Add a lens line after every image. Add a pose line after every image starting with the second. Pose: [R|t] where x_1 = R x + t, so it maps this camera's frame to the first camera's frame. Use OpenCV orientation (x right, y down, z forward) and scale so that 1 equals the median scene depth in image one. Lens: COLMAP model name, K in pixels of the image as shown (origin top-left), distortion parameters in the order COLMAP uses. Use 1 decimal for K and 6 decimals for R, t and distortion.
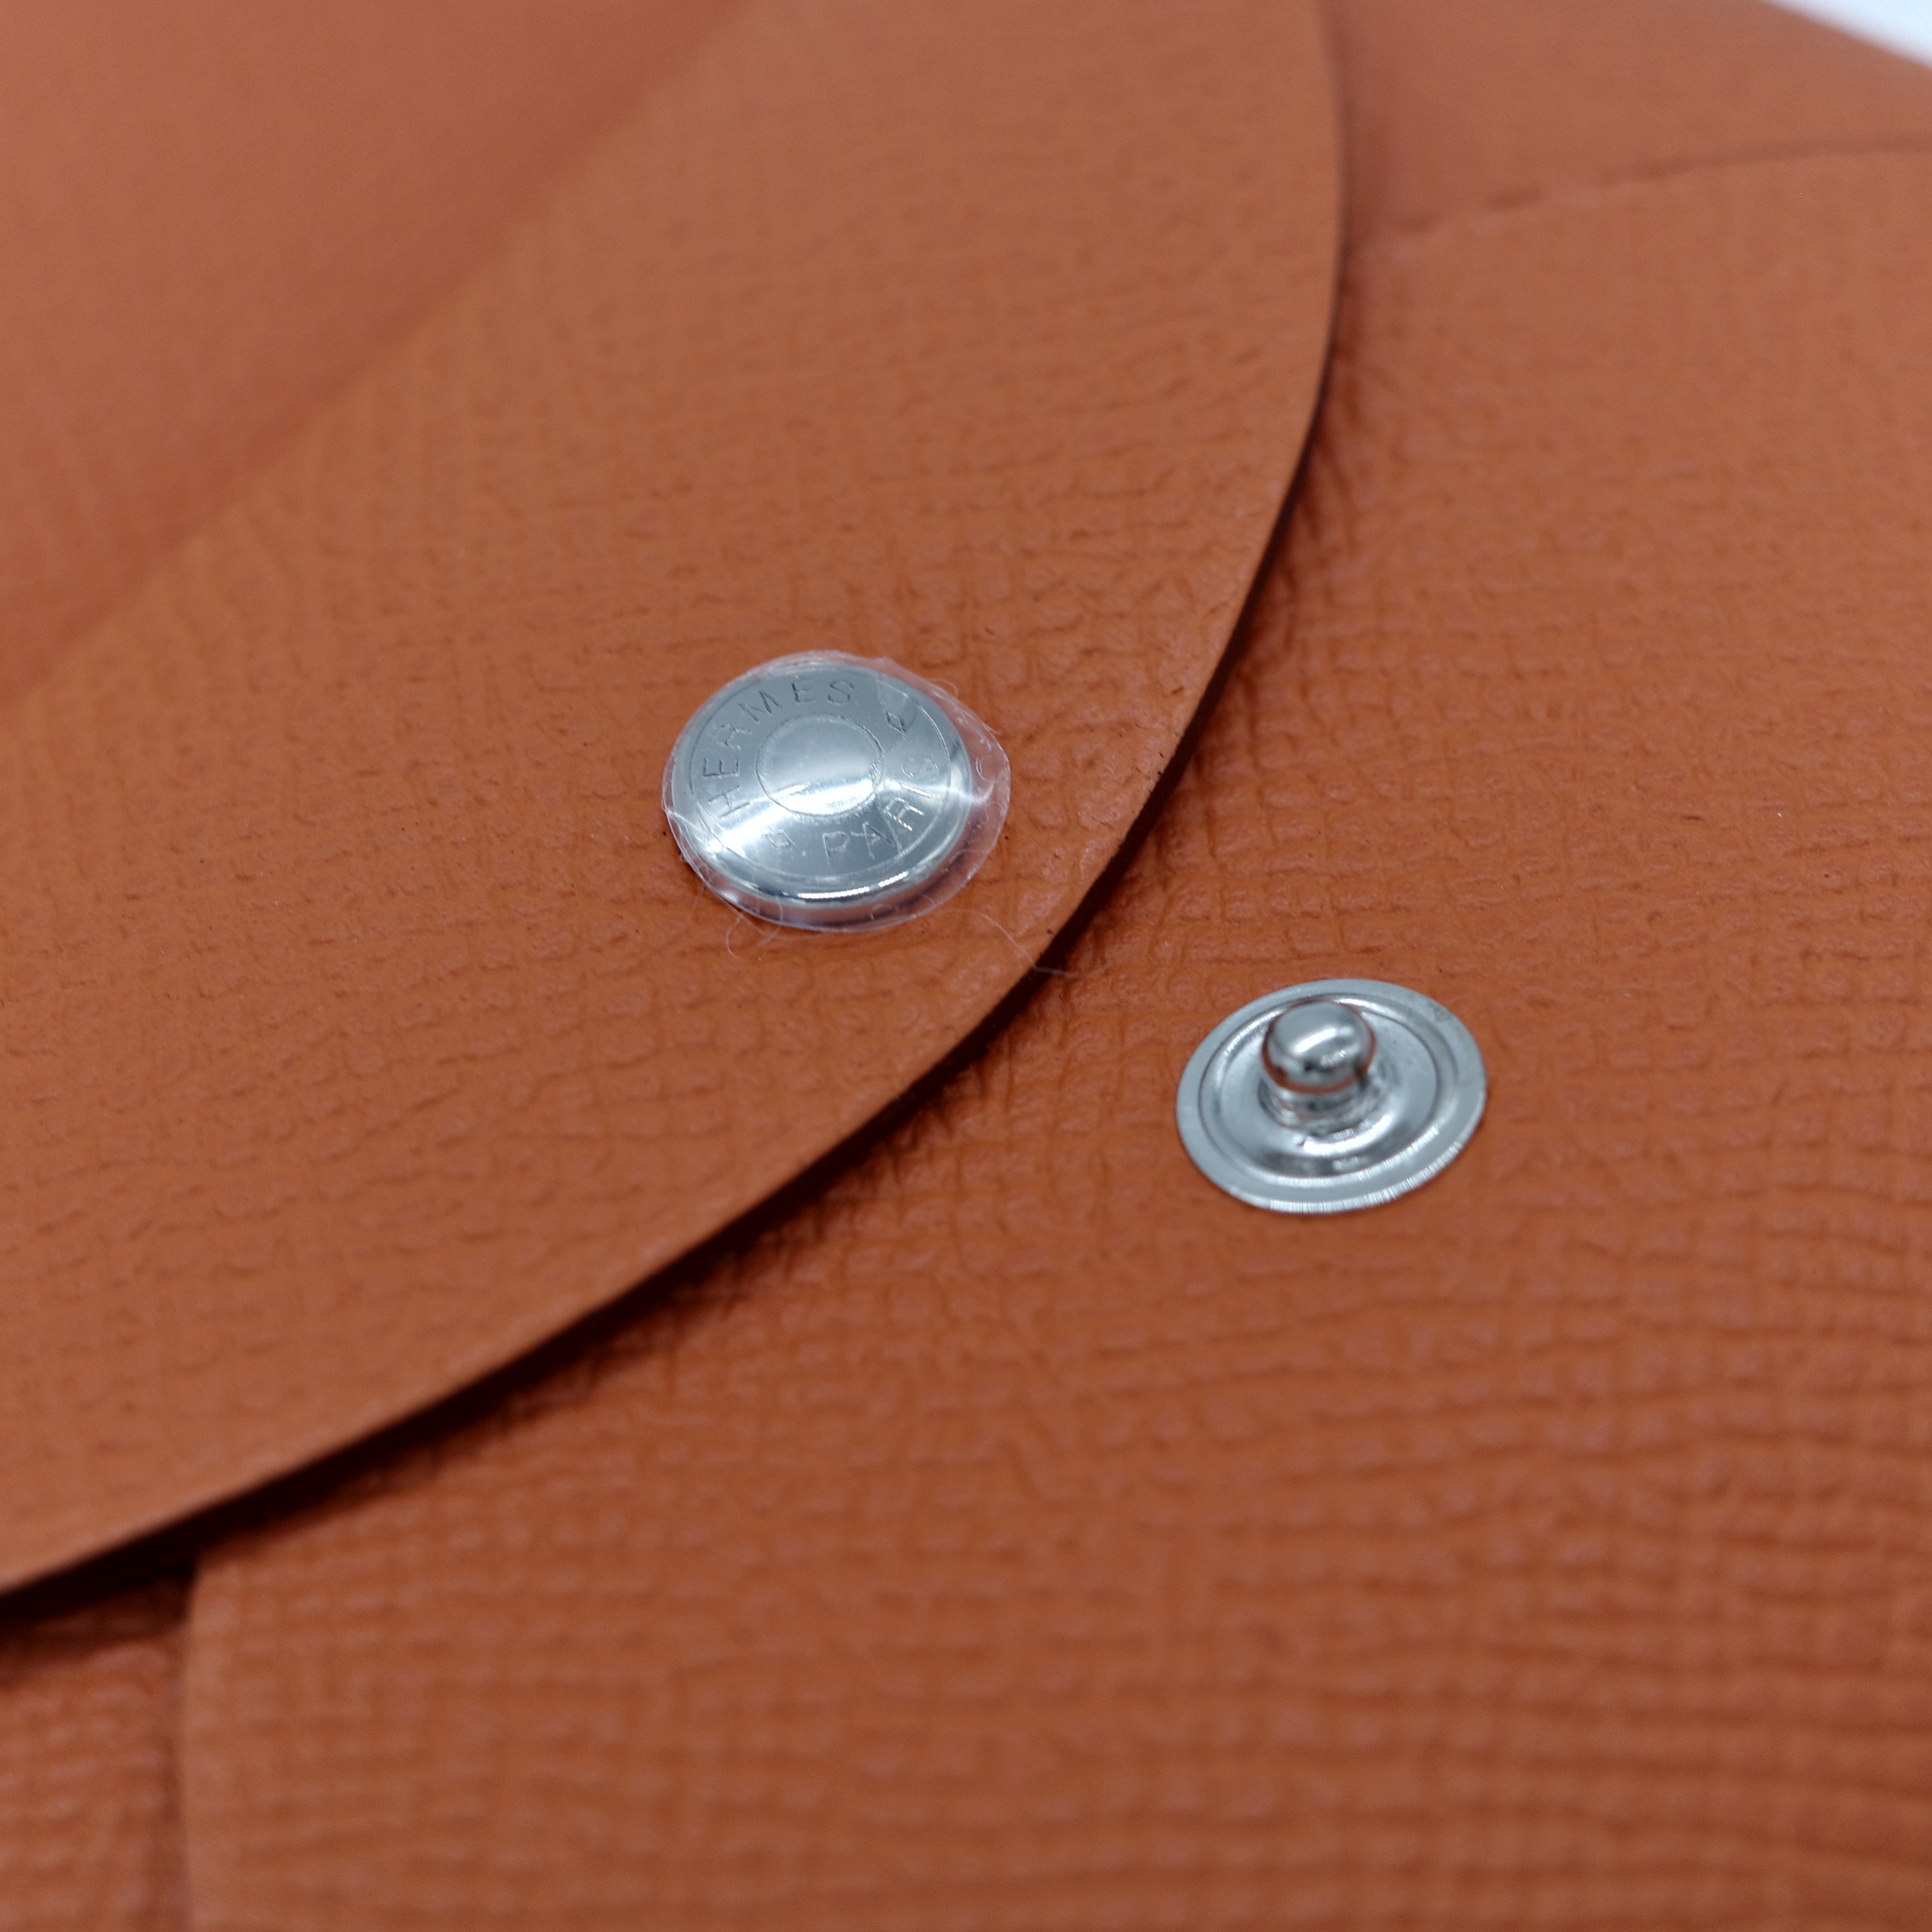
lens RADIAL K [[5633.8, 0, 965.8], [0, 5633.8, 967.2], [0, 0, 1]] dist [0.172359, 0.000000]
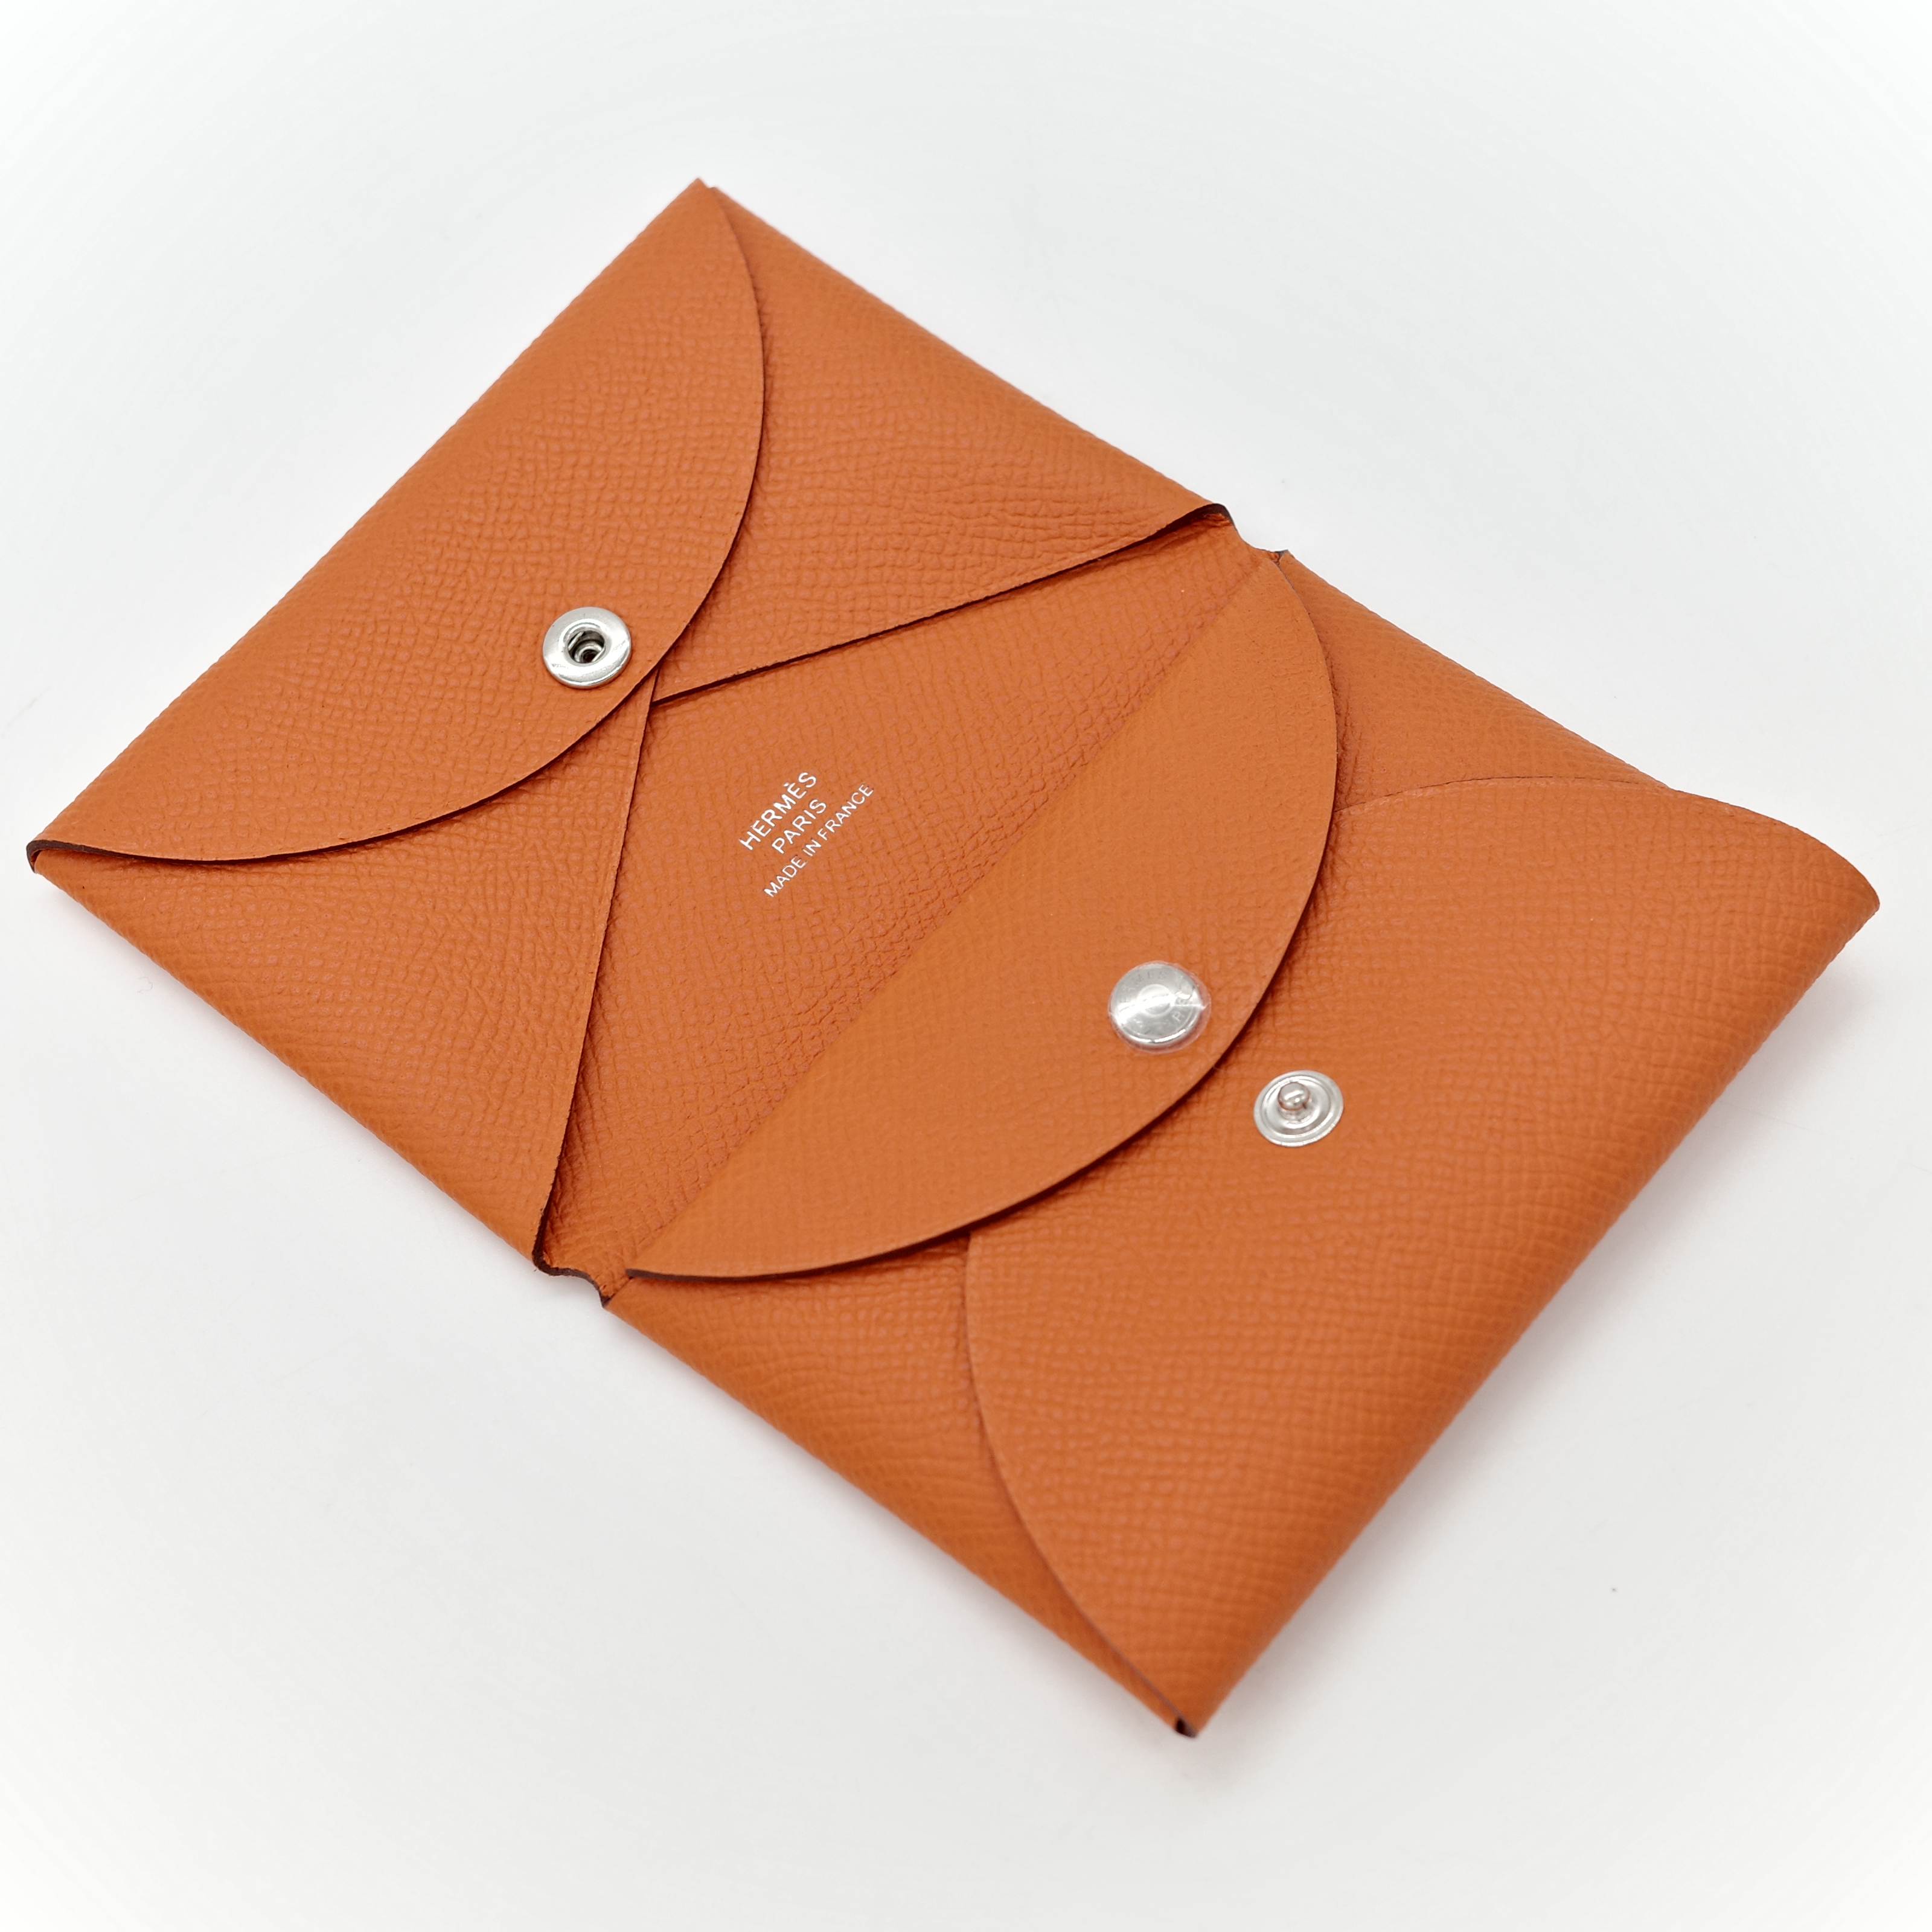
lens RADIAL K [[5633.8, 0, 965.7], [0, 5633.8, 964.9], [0, 0, 1]] dist [0.172359, 0.000000]
pose [[0.993295, 0.037938, -0.109201, 0.244113], [-0.020968, 0.988074, 0.152543, -0.605933], [0.113686, -0.149231, 0.982245, -2.473254]]
